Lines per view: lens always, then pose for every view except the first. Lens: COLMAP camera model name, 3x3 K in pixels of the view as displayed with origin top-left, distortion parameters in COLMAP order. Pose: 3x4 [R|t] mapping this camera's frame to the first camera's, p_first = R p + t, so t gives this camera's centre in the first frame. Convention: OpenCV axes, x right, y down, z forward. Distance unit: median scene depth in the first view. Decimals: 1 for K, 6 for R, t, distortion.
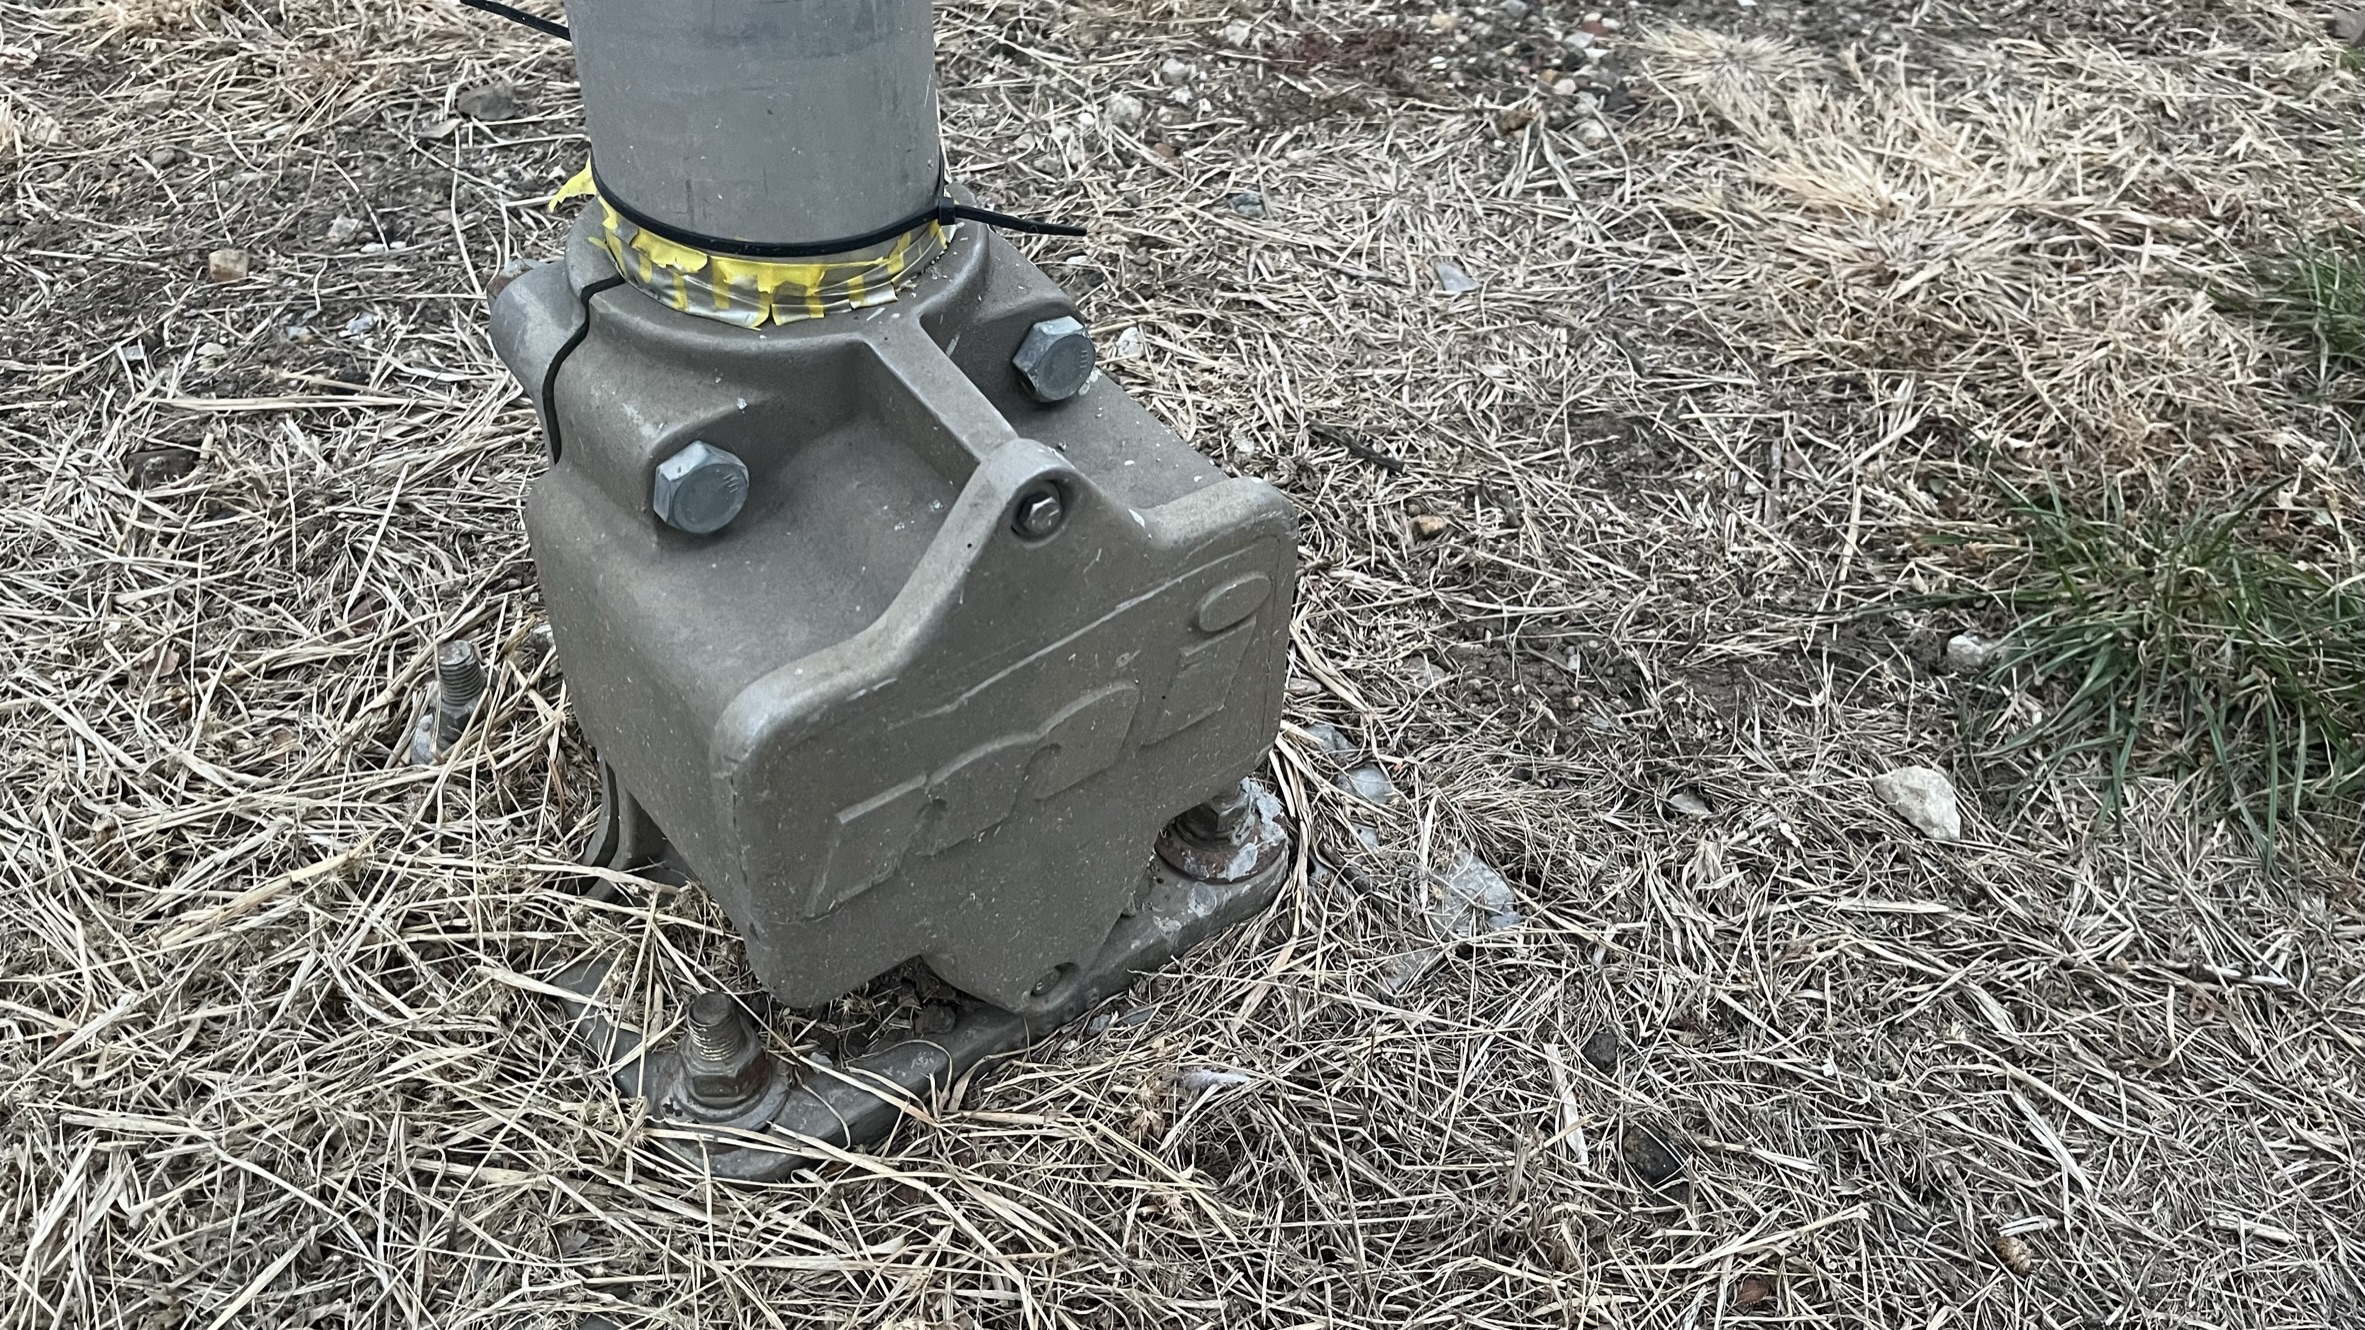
lens RADIAL K [[1802.7, 0, 1192.3], [0, 1802.7, 655.8], [0, 0, 1]] dist [0.052072, -0.064643]
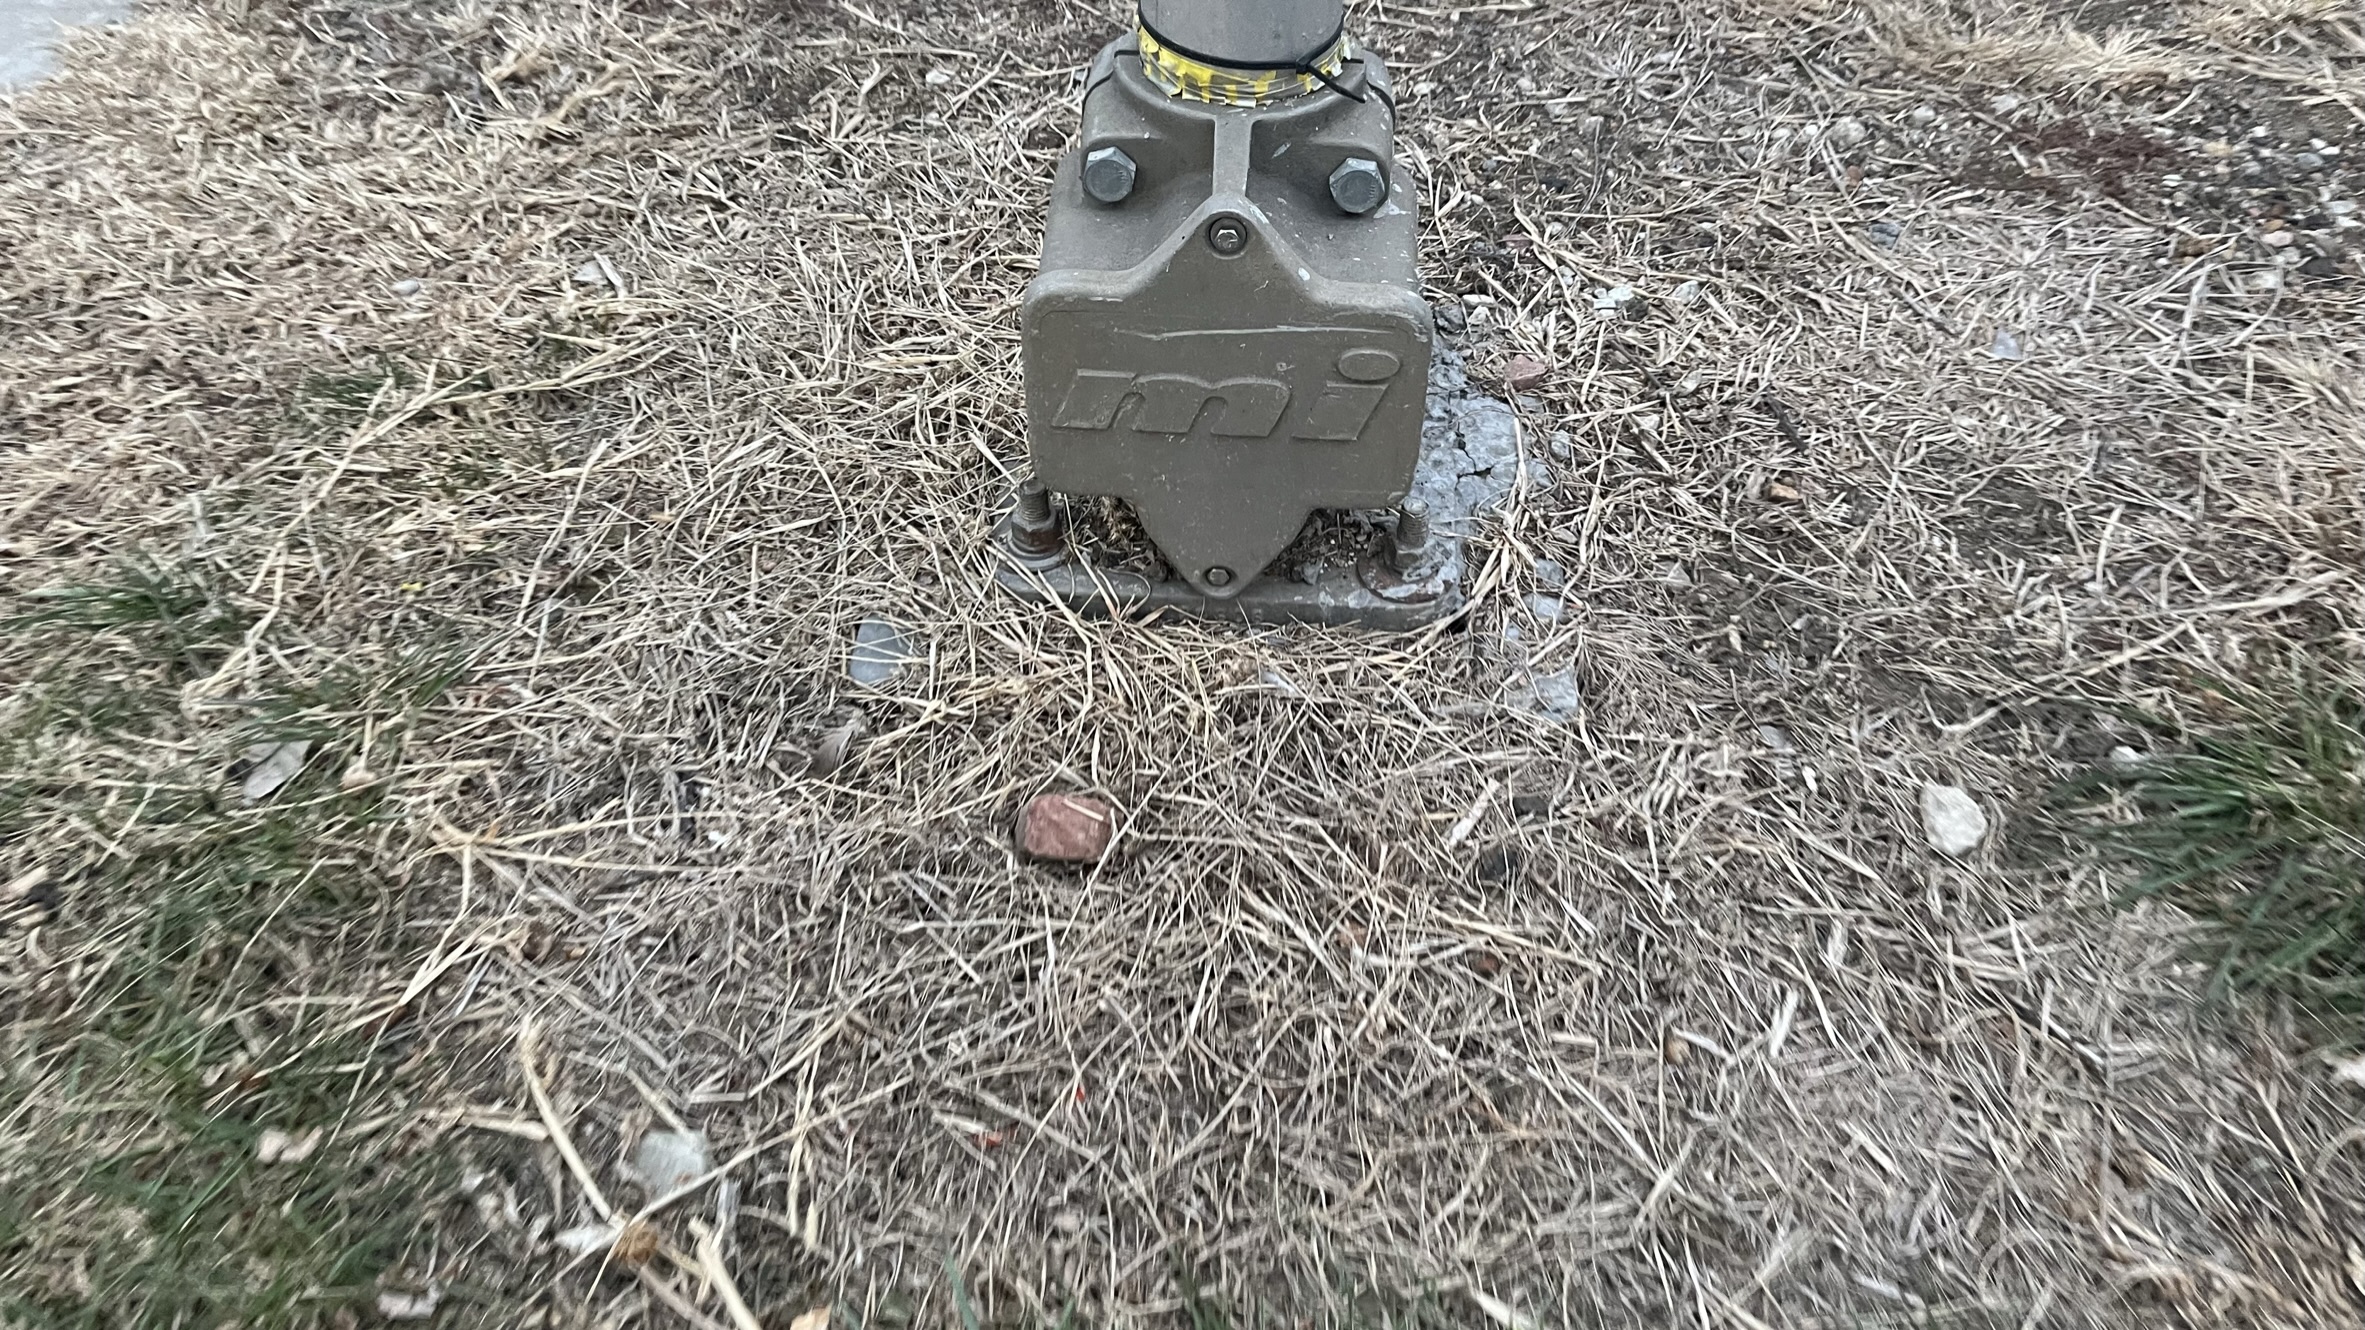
lens RADIAL K [[1802.7, 0, 1232.4], [0, 1802.7, 666.7], [0, 0, 1]] dist [0.052072, -0.064643]
pose [[0.758297, 0.429162, -0.490719, 0.546603], [-0.423988, 0.896459, 0.128826, 0.035091], [0.495196, 0.110370, 0.861742, -0.238042]]
